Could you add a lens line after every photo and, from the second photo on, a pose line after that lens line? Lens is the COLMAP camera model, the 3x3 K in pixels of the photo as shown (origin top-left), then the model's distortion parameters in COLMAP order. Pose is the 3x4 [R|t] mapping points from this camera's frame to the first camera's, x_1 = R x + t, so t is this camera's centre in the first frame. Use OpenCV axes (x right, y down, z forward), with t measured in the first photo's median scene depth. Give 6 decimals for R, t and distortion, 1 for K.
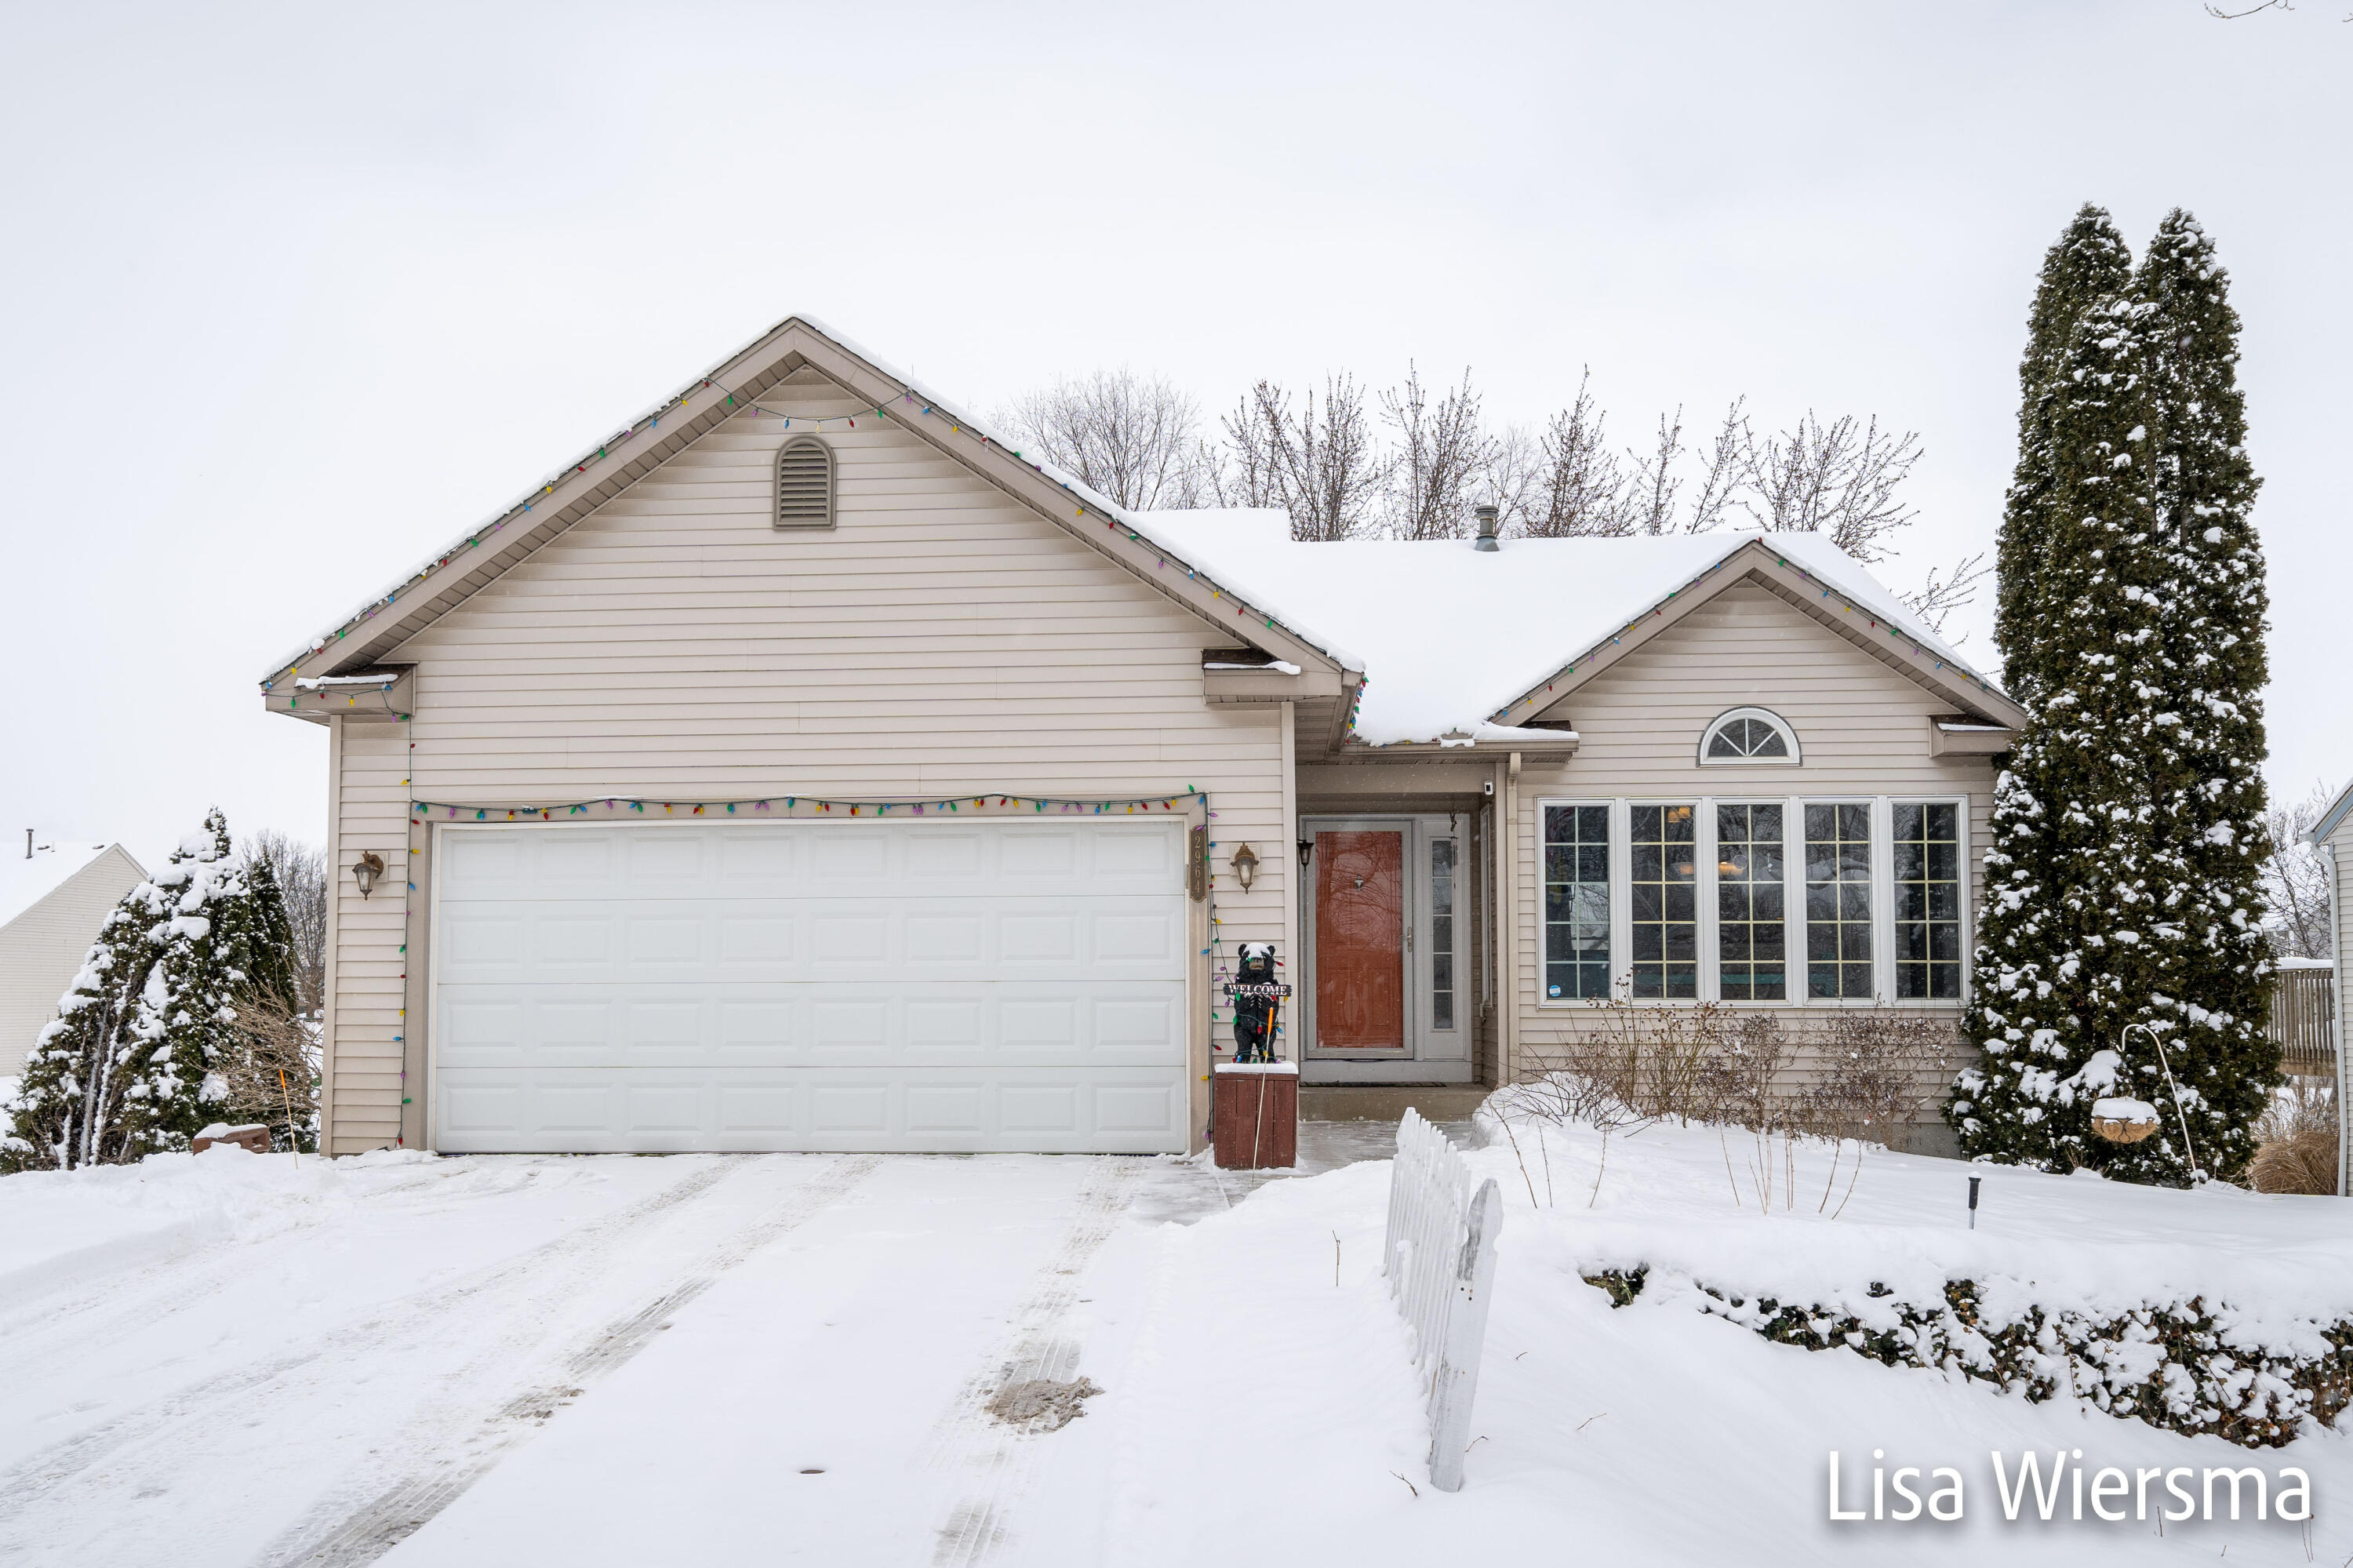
lens RADIAL K [[1690.7, 0, 1176.5], [0, 1690.7, 784.0], [0, 0, 1]] dist [0.001466, 0.002595]
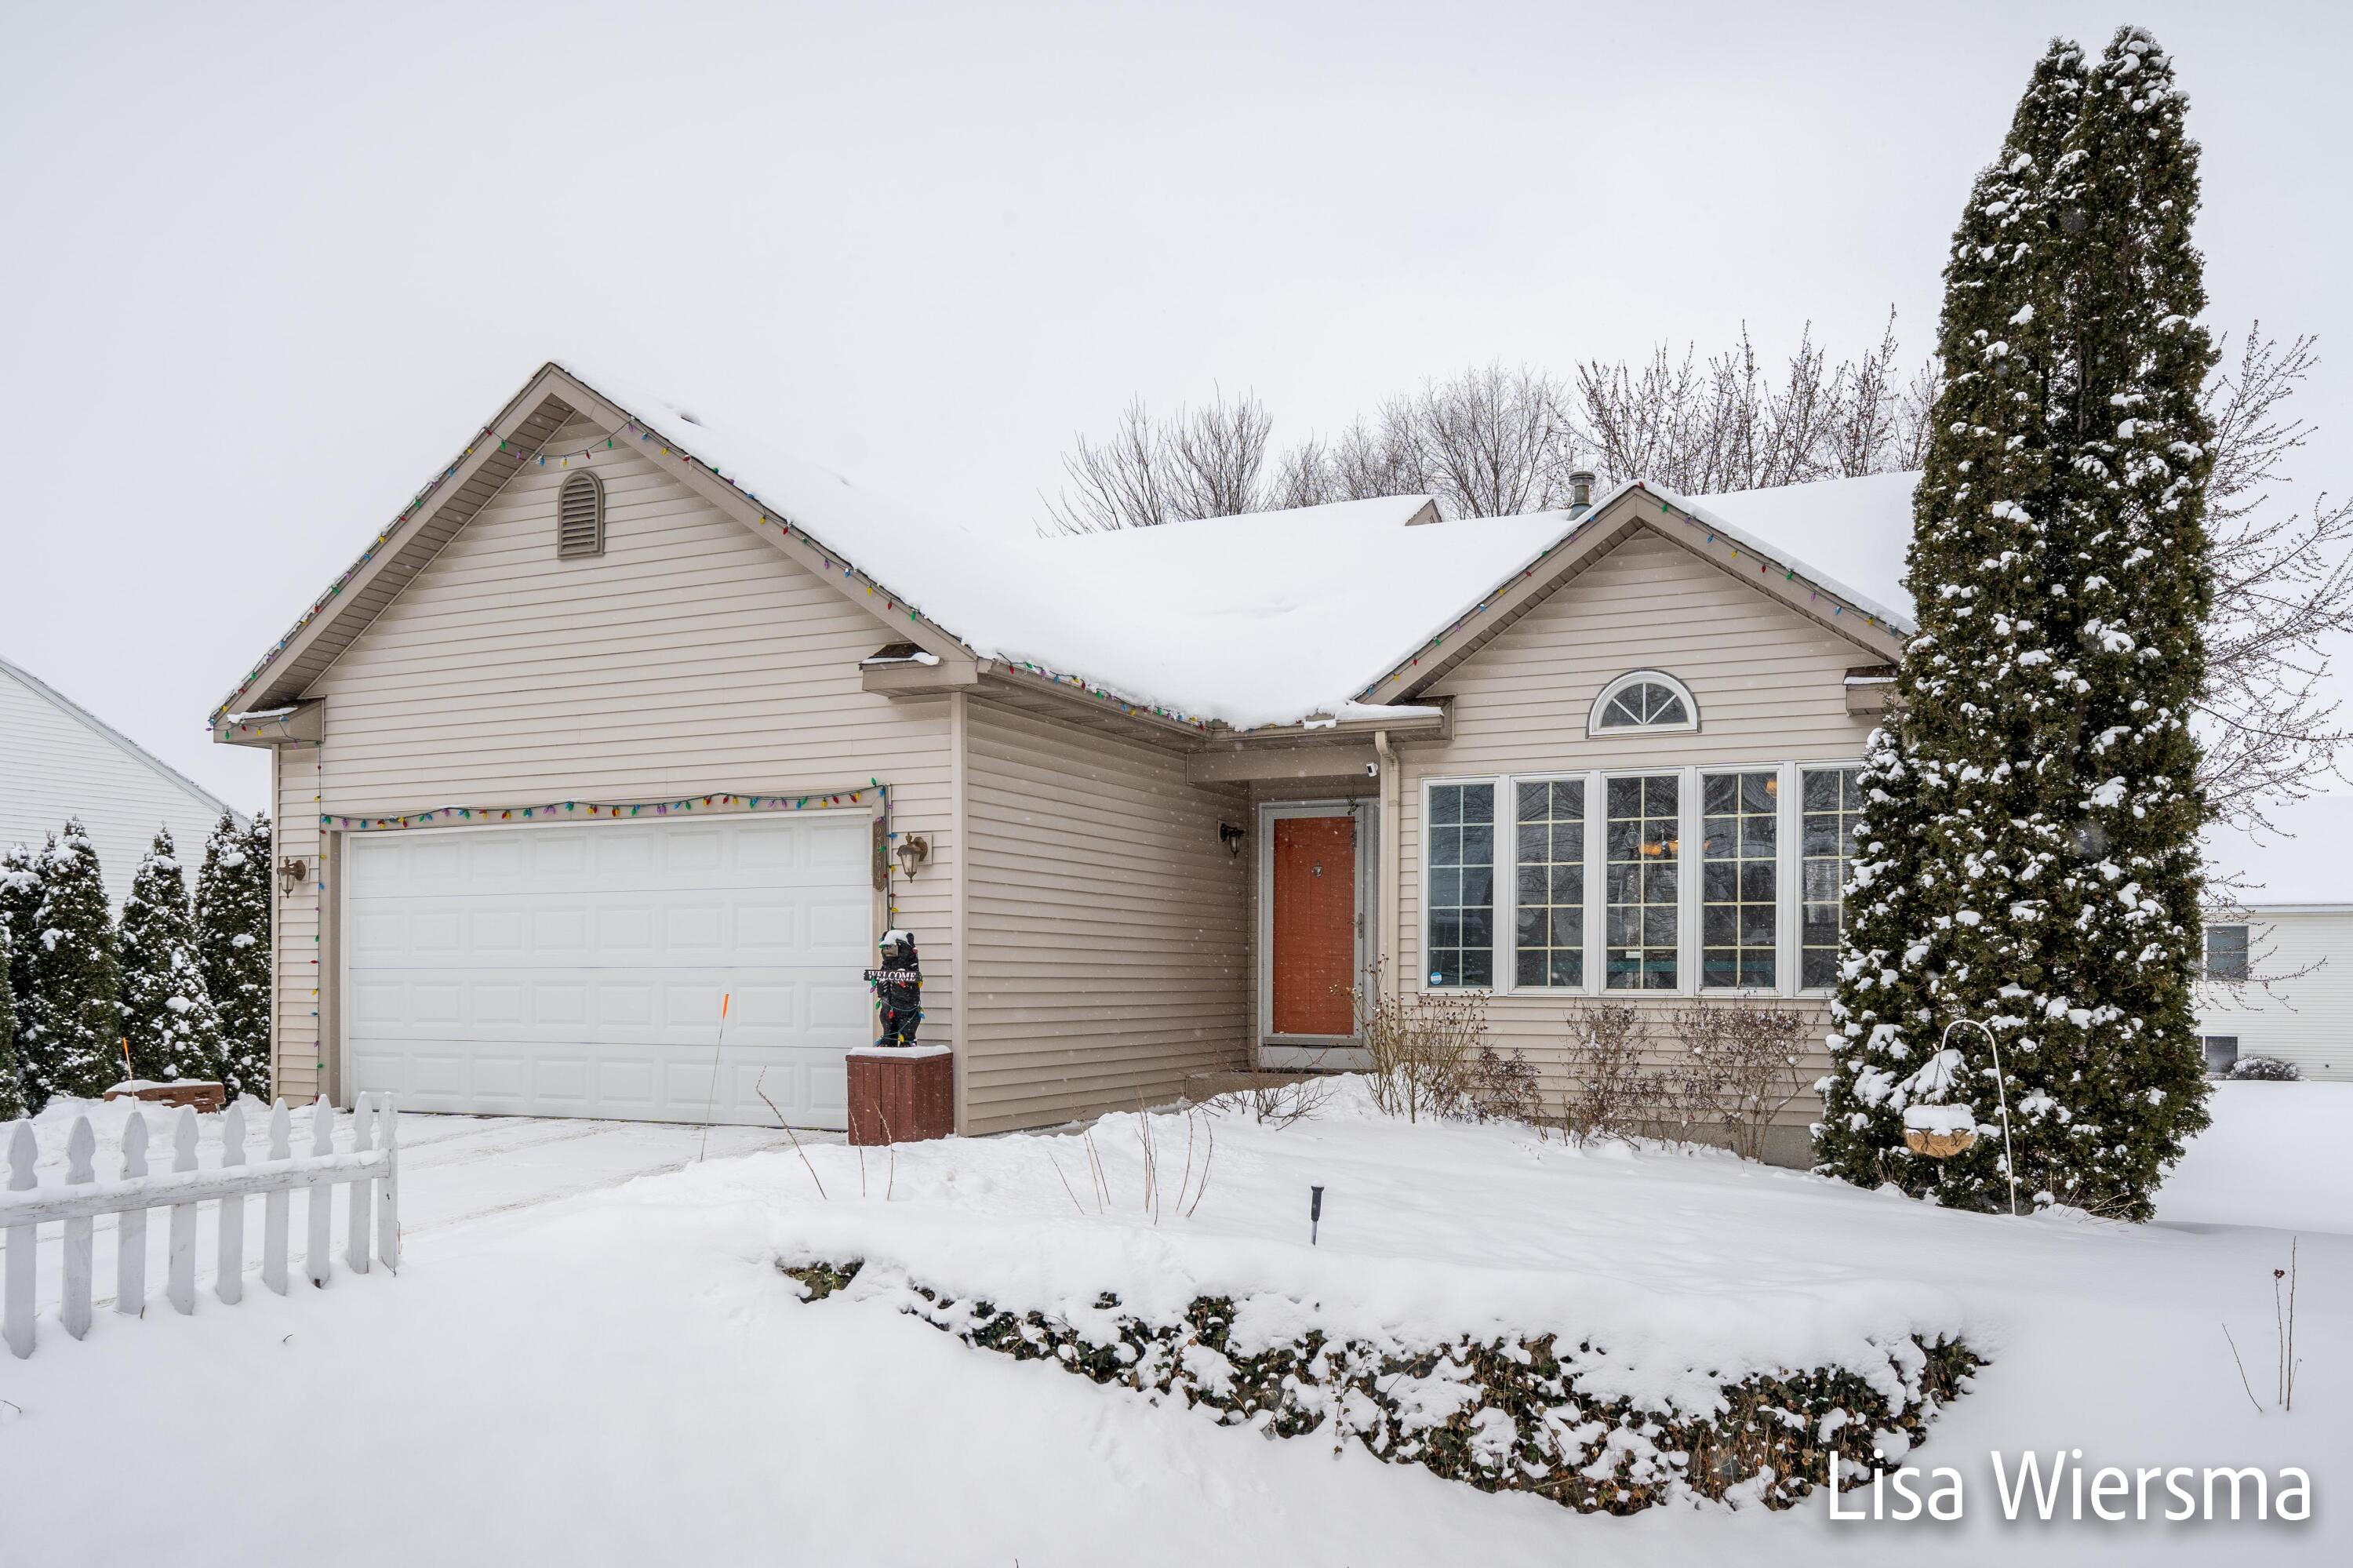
lens RADIAL K [[1586.2, 0, 1176.7], [0, 1586.2, 871.6], [0, 0, 1]] dist [0.002125, 0.000137]
pose [[0.950443, -0.016567, -0.310457, 0.456324], [0.034078, 0.998114, 0.051064, 0.013487], [0.309025, -0.059113, 0.949215, 0.127240]]
